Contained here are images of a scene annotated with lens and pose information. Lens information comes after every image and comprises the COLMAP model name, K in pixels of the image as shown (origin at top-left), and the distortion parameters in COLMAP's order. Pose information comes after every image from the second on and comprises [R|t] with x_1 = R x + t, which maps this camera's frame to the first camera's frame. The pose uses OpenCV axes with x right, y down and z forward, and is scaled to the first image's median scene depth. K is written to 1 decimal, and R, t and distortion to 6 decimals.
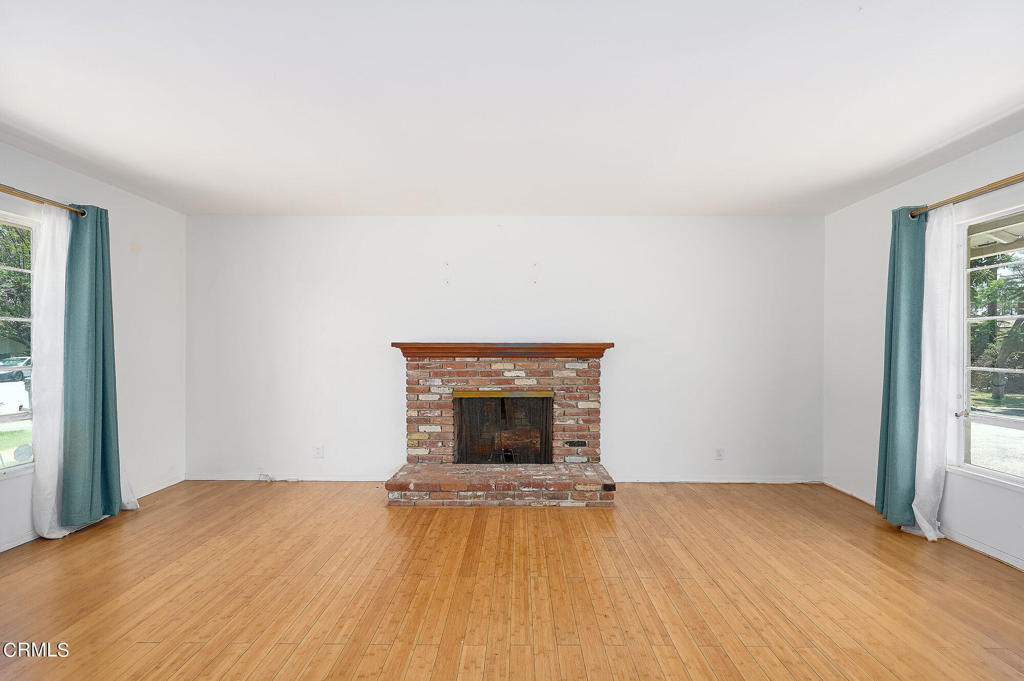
lens RADIAL K [[409.2, 0, 512.0], [0, 409.2, 340.5], [0, 0, 1]] dist [0.001581, -0.000017]
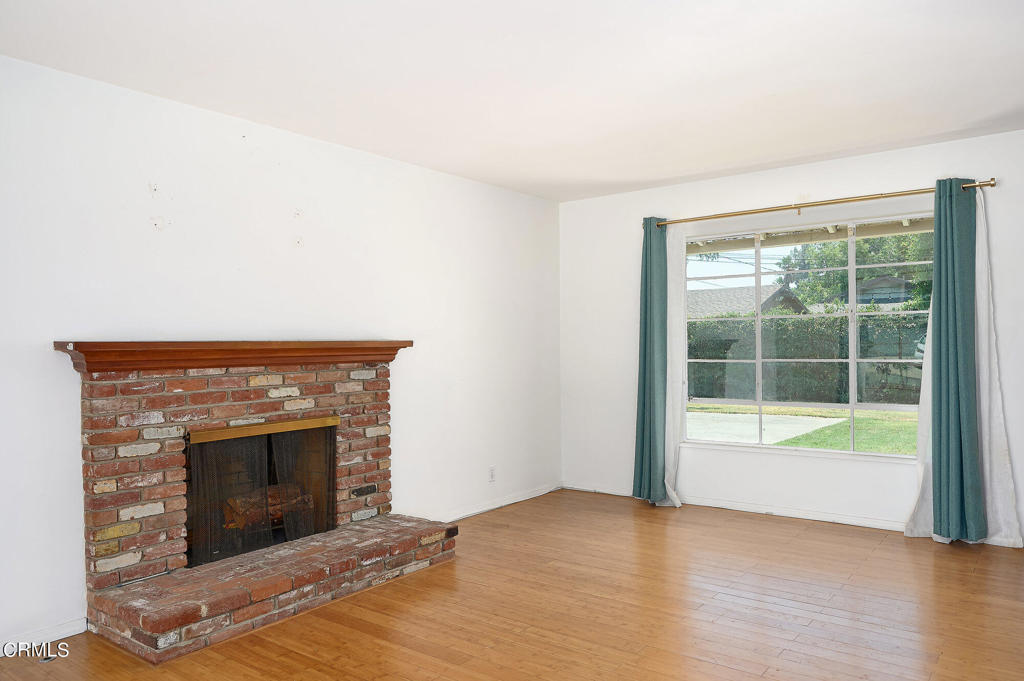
lens RADIAL K [[720.6, 0, 512.0], [0, 720.6, 340.5], [0, 0, 1]] dist [0.003314, 0.000666]
pose [[0.601755, -0.005048, 0.798665, -0.637891], [-0.000444, 0.999978, 0.006655, -0.001857], [-0.798681, -0.004359, 0.601739, 0.097746]]
